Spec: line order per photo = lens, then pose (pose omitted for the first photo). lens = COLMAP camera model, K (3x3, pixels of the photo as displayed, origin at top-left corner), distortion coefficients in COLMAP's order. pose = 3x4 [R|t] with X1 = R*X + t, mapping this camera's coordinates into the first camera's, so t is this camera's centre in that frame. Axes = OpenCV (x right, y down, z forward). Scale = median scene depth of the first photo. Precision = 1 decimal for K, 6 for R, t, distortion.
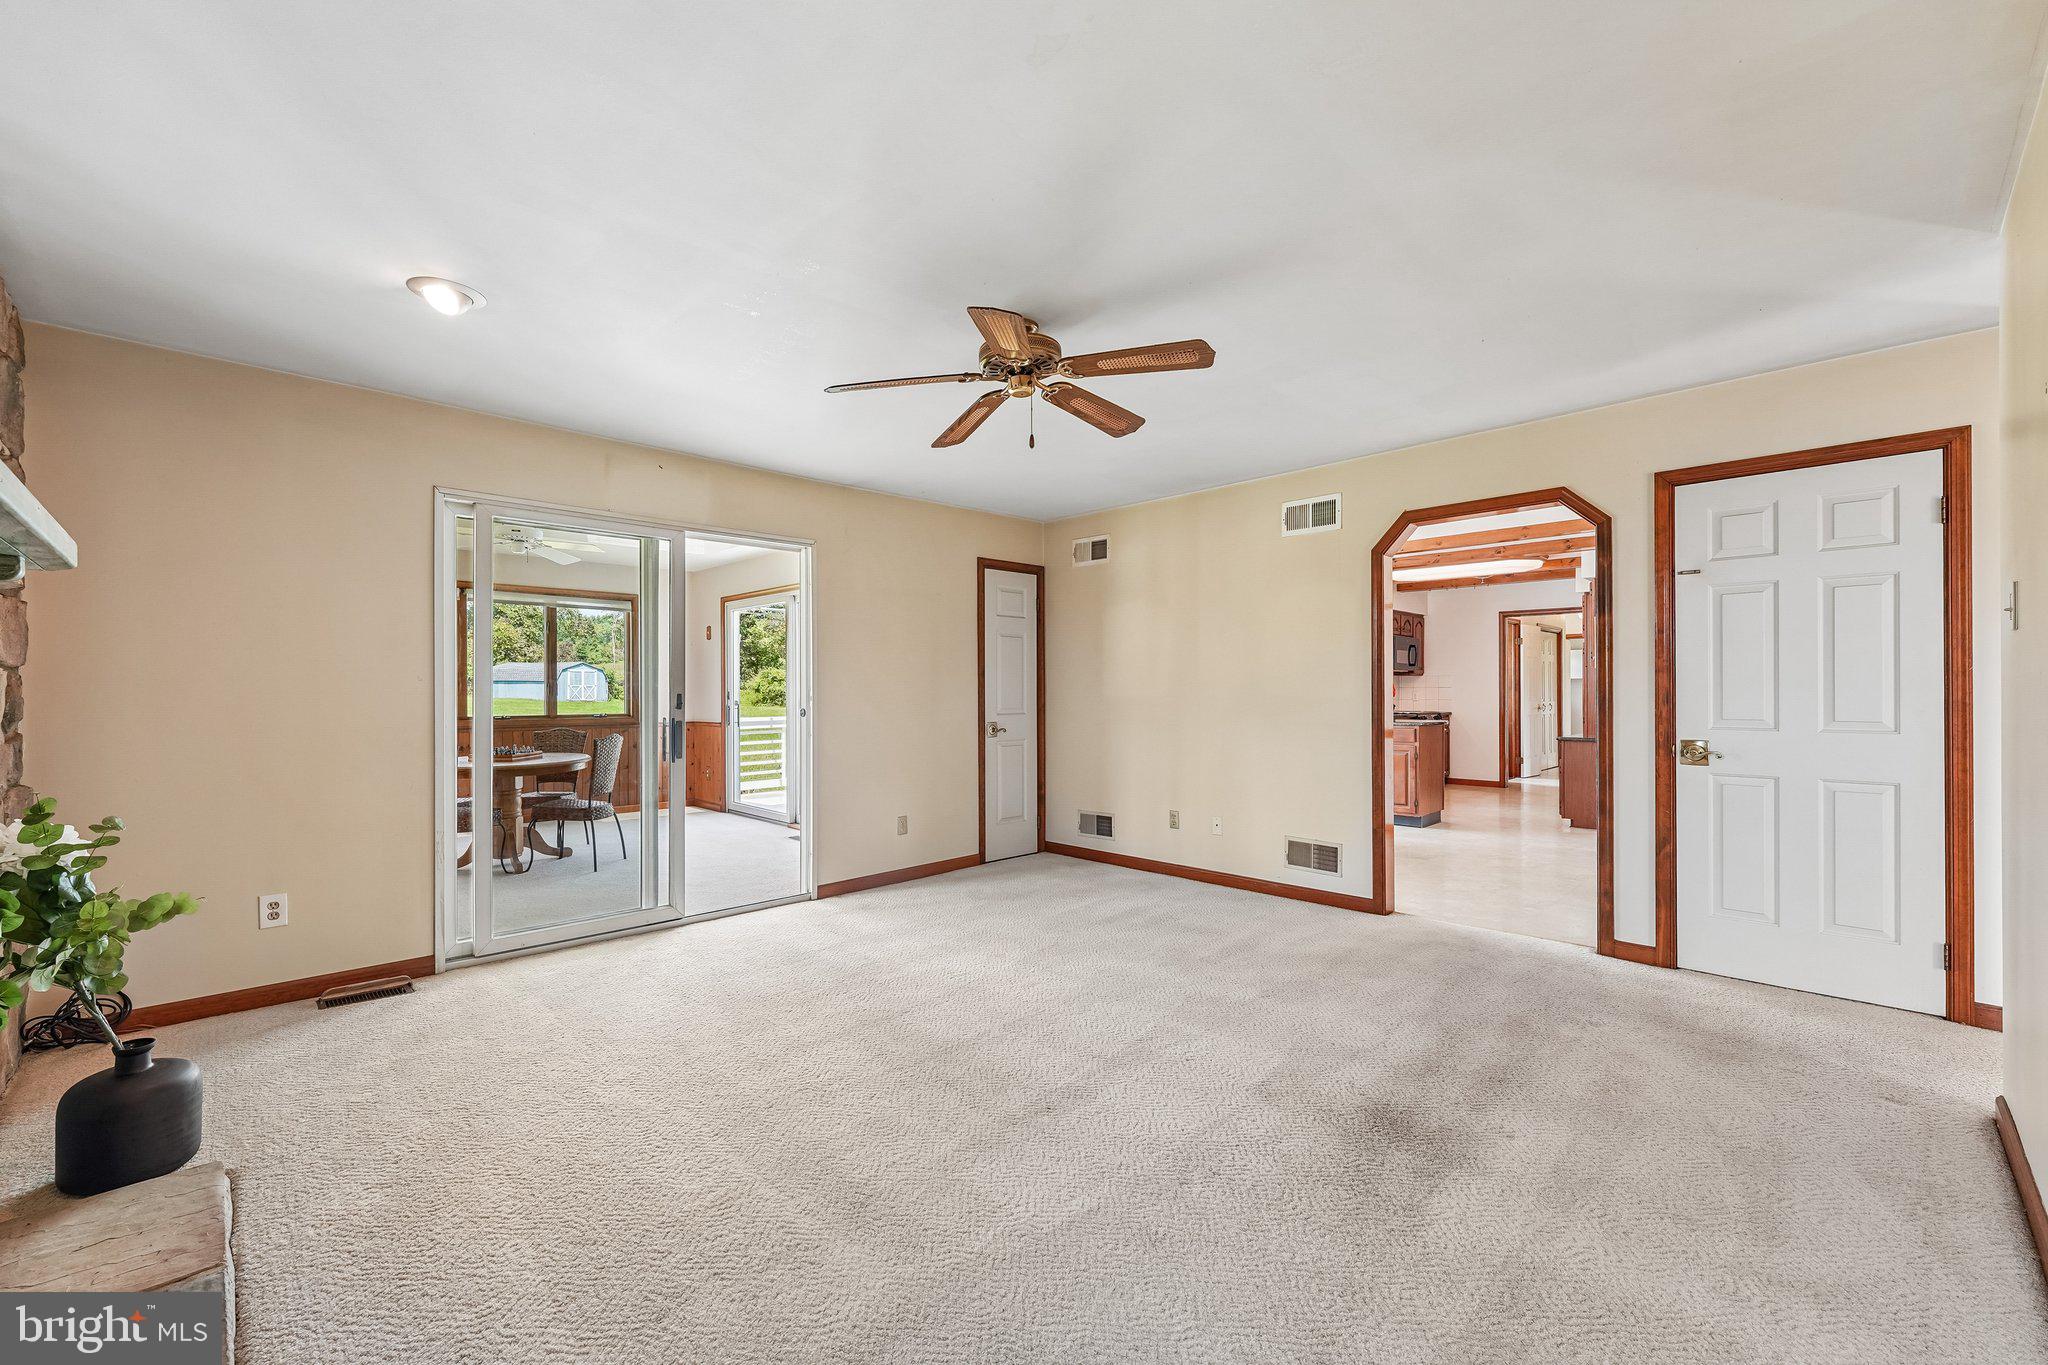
lens RADIAL K [[837.5, 0, 1023.5], [0, 837.5, 698.1], [0, 0, 1]] dist [-0.000261, -0.000011]
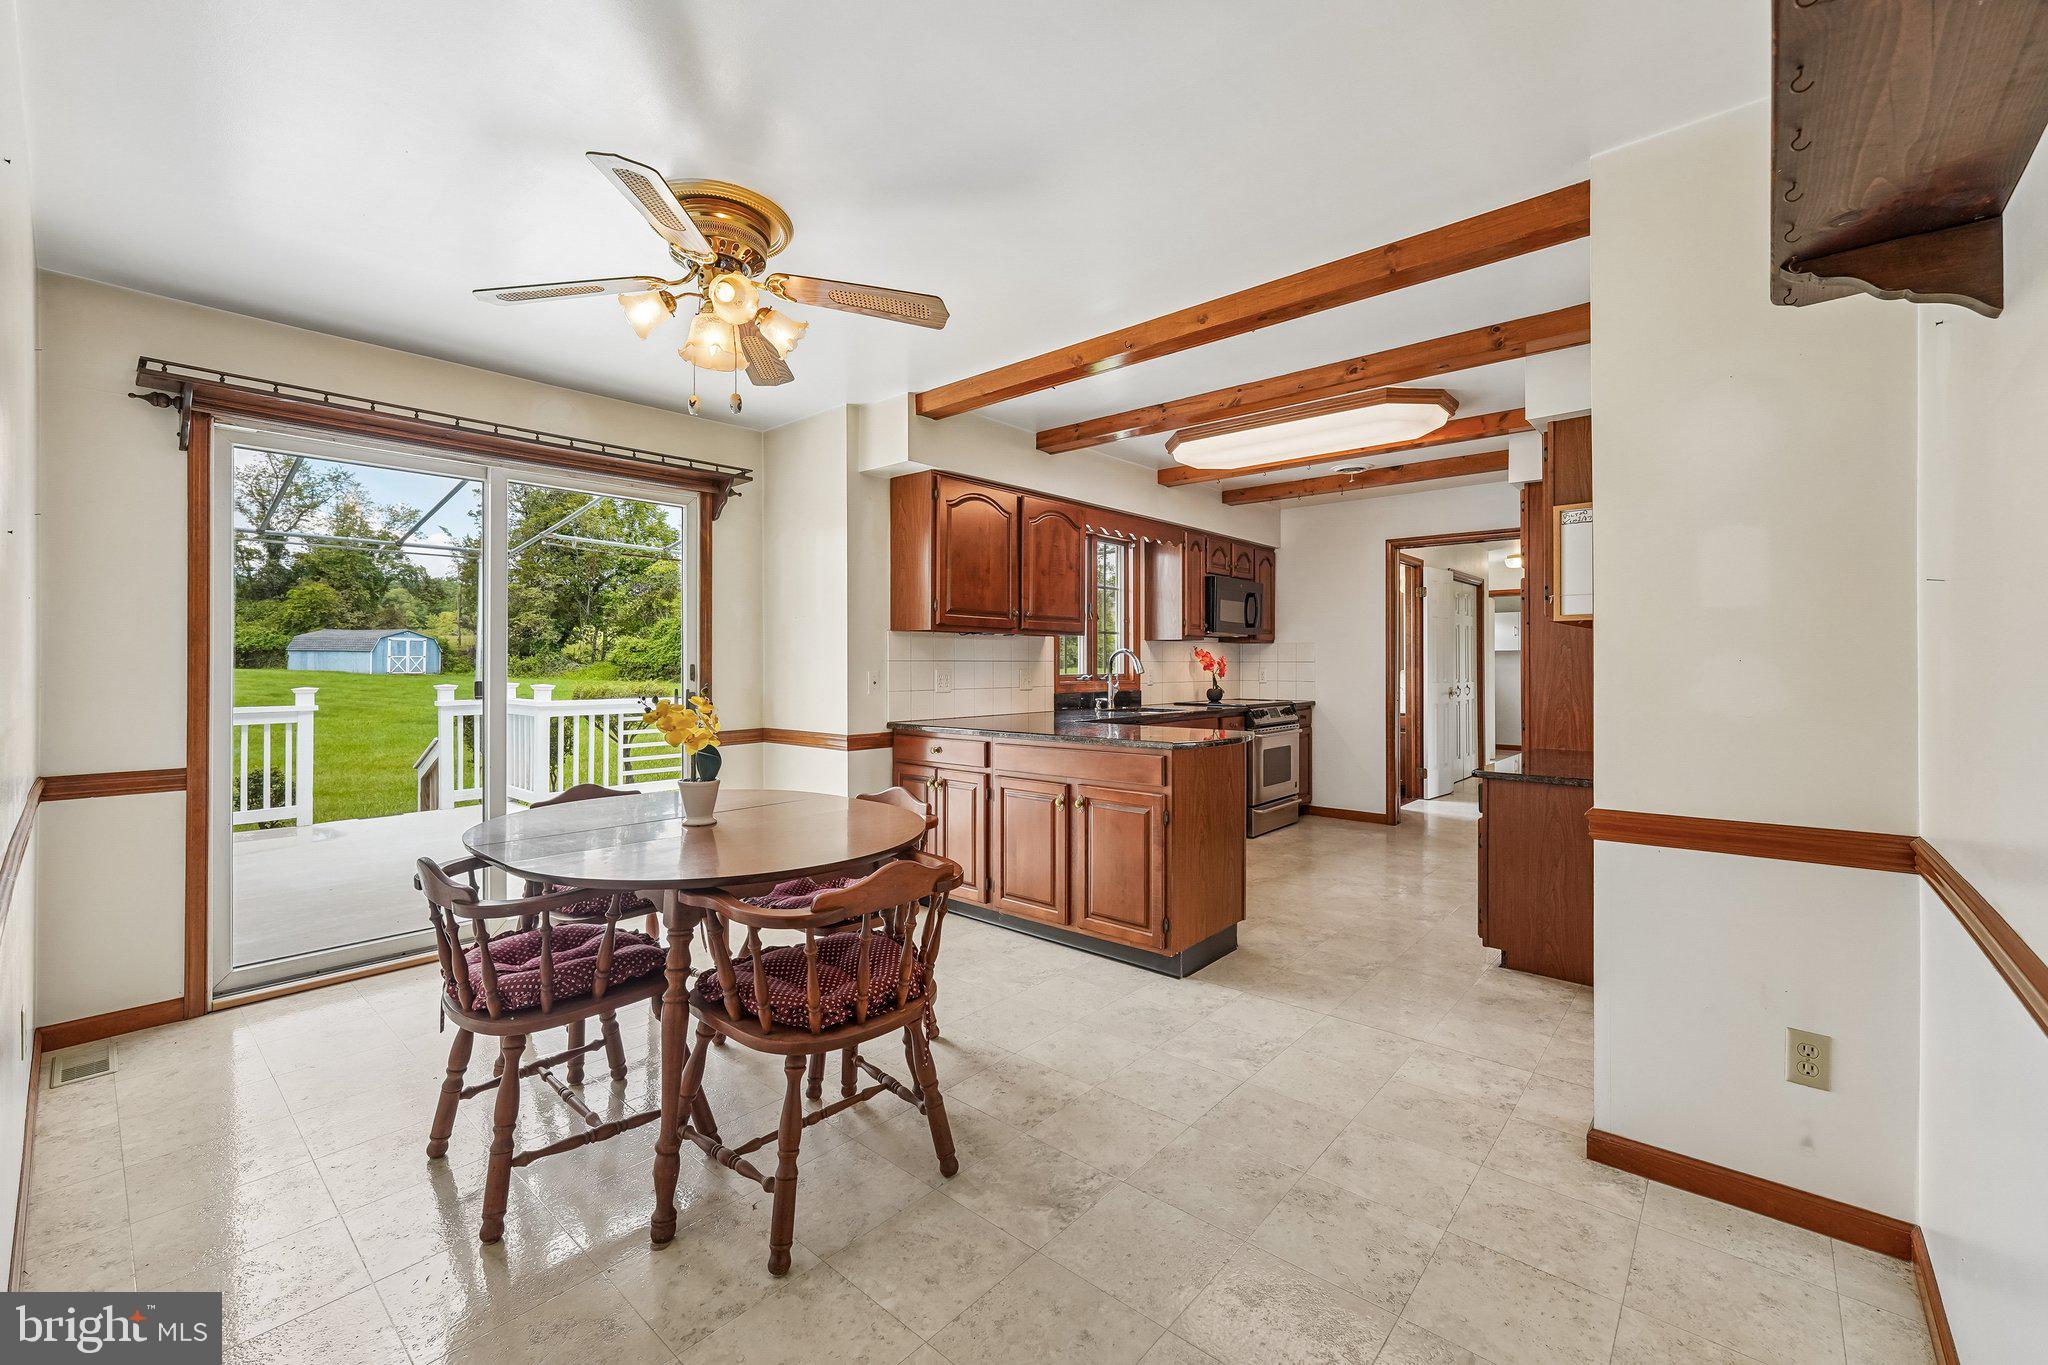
lens RADIAL K [[839.3, 0, 1018.0], [0, 839.3, 673.9], [0, 0, 1]] dist [0.000286, 0.000007]
pose [[0.997771, 0.003665, 0.066623, 0.243939], [-0.003823, 0.999990, 0.002247, -0.004571], [-0.066615, -0.002497, 0.997776, 0.381382]]
